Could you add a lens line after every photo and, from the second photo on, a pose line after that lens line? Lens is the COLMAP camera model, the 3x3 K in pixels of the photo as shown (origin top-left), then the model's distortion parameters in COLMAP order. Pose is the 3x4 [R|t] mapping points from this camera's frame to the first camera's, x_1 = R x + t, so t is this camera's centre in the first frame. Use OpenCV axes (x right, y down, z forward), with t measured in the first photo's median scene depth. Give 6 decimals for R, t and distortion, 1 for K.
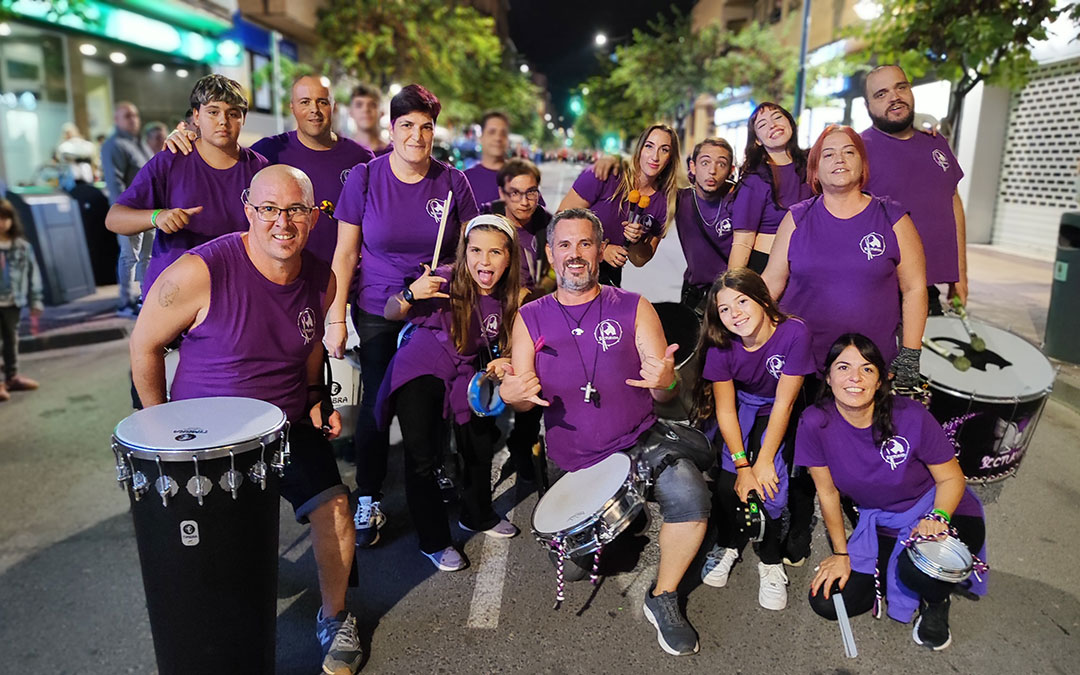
lens RADIAL K [[818.7, 0, 550.5], [0, 818.7, 336.6], [0, 0, 1]] dist [0.000574, 0.003307]
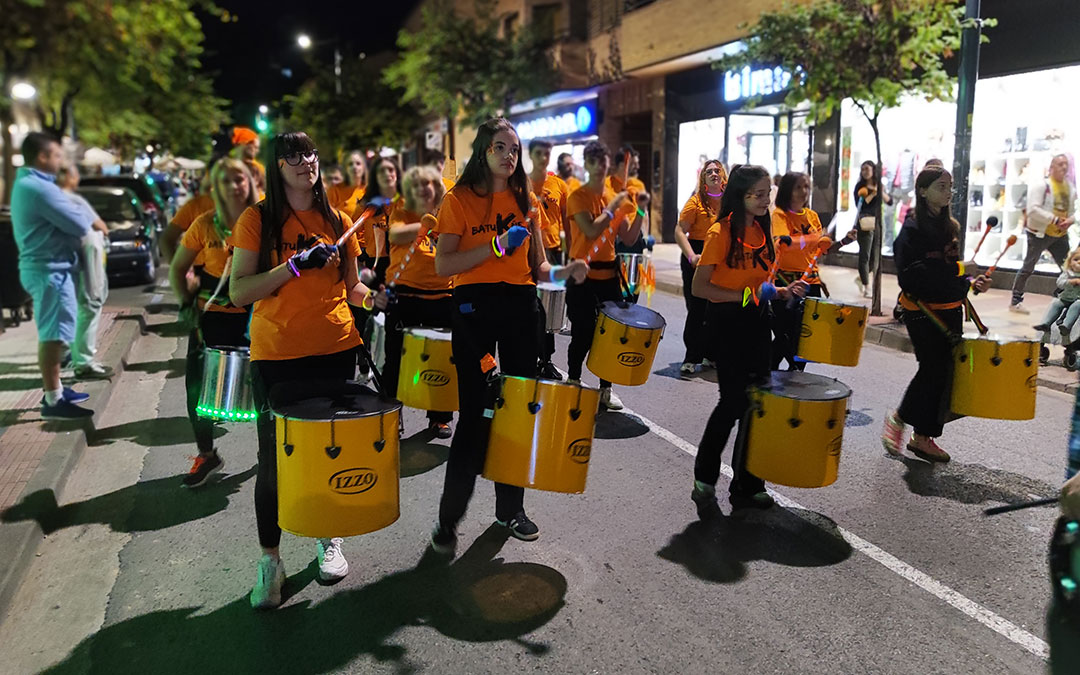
lens RADIAL K [[818.7, 0, 550.5], [0, 818.7, 336.6], [0, 0, 1]] dist [0.000574, 0.003307]
pose [[0.921078, -0.086911, 0.379556, -0.092888], [0.098143, 0.995119, -0.010303, -0.083192], [-0.376808, 0.046741, 0.925112, 0.349763]]
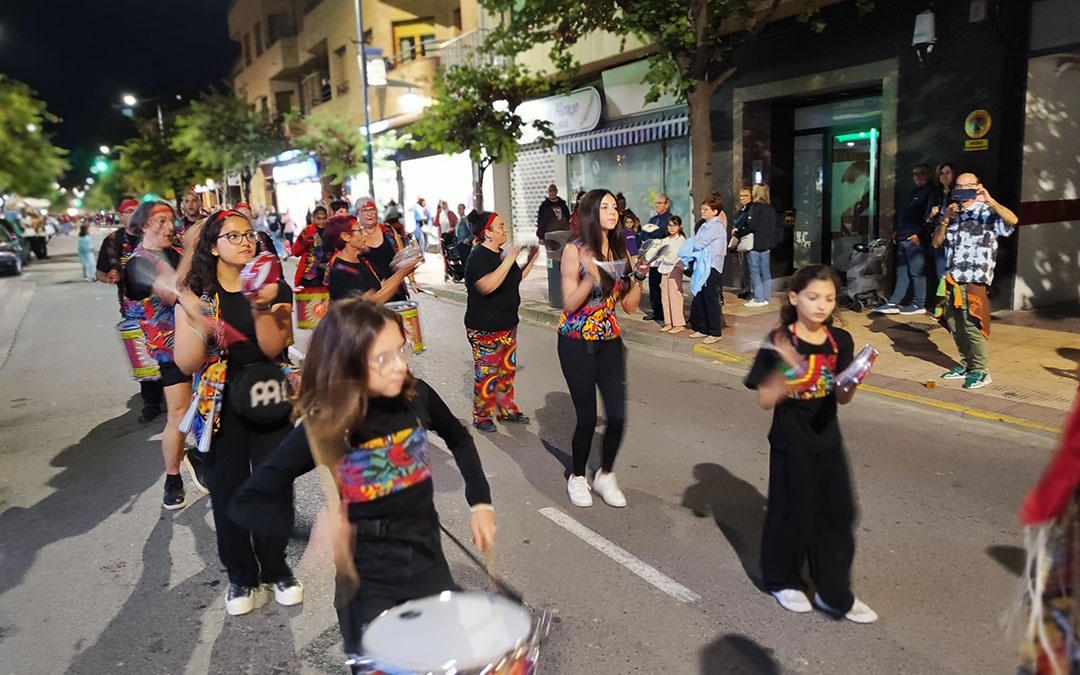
lens RADIAL K [[818.7, 0, 550.5], [0, 818.7, 336.6], [0, 0, 1]] dist [0.000574, 0.003307]
pose [[0.852358, -0.137861, 0.504460, -0.089522], [0.166387, 0.985991, -0.011680, 0.027891], [-0.495783, 0.093891, 0.863356, -0.156743]]
